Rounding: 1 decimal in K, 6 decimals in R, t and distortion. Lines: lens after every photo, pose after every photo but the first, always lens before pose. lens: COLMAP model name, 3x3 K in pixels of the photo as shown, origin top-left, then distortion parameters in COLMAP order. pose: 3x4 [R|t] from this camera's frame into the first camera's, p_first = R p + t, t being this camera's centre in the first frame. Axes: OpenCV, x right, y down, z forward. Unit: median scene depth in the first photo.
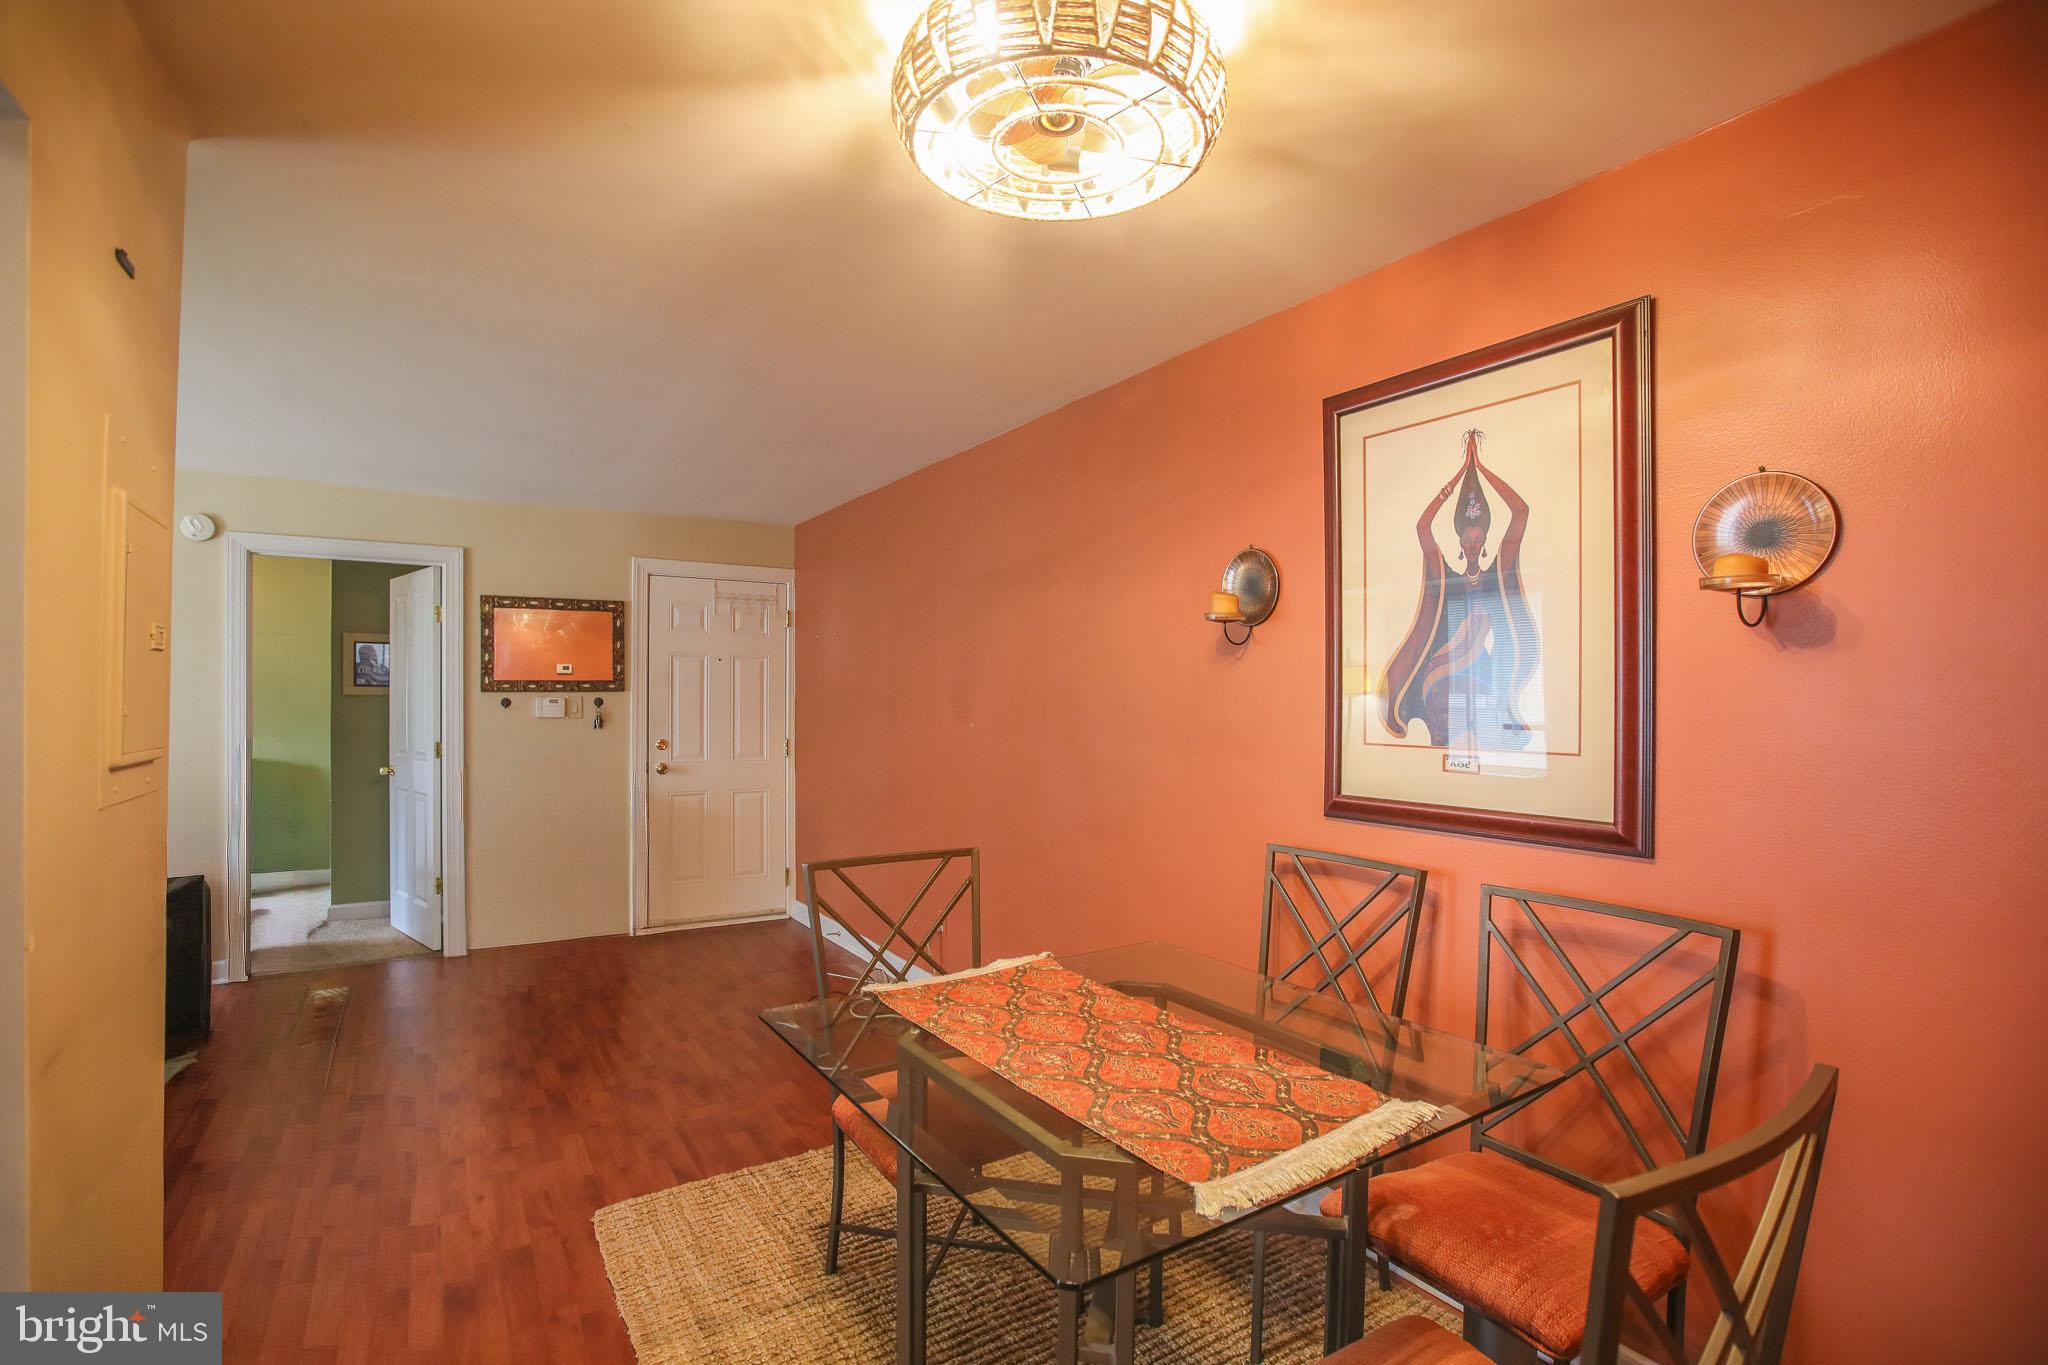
lens RADIAL K [[957.4, 0, 1028.0], [0, 957.4, 700.3], [0, 0, 1]] dist [-0.032061, 0.005629]
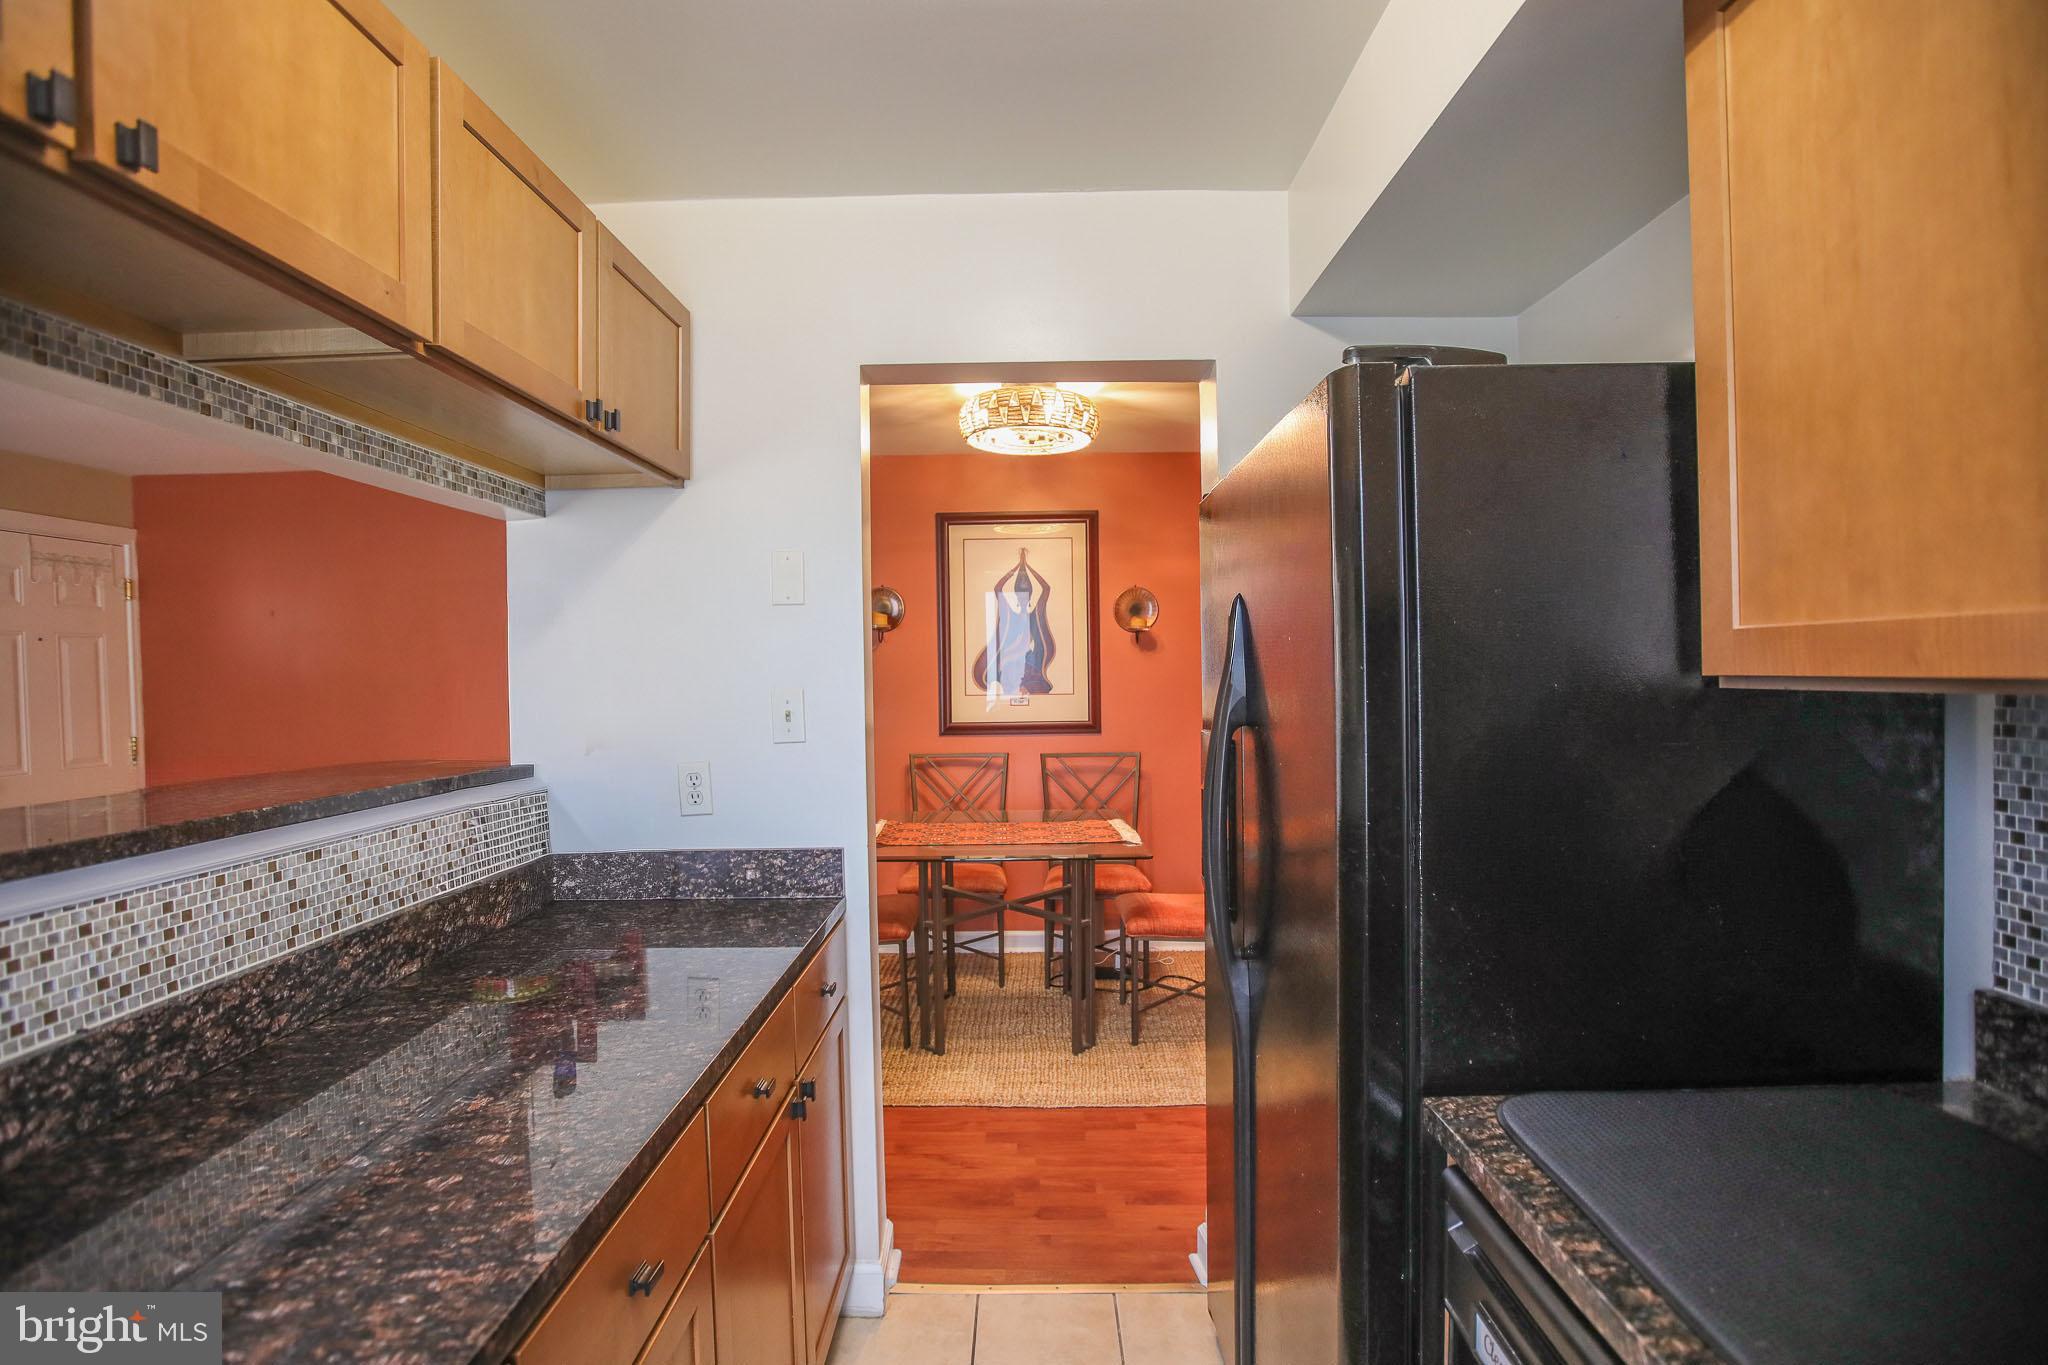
lens RADIAL K [[957.4, 0, 1025.1], [0, 957.4, 680.0], [0, 0, 1]] dist [-0.032061, 0.005629]
pose [[0.554188, -0.018628, 0.832183, -1.323904], [0.019048, 0.999772, 0.009694, -0.003370], [-0.832174, 0.010479, 0.554416, -0.209465]]
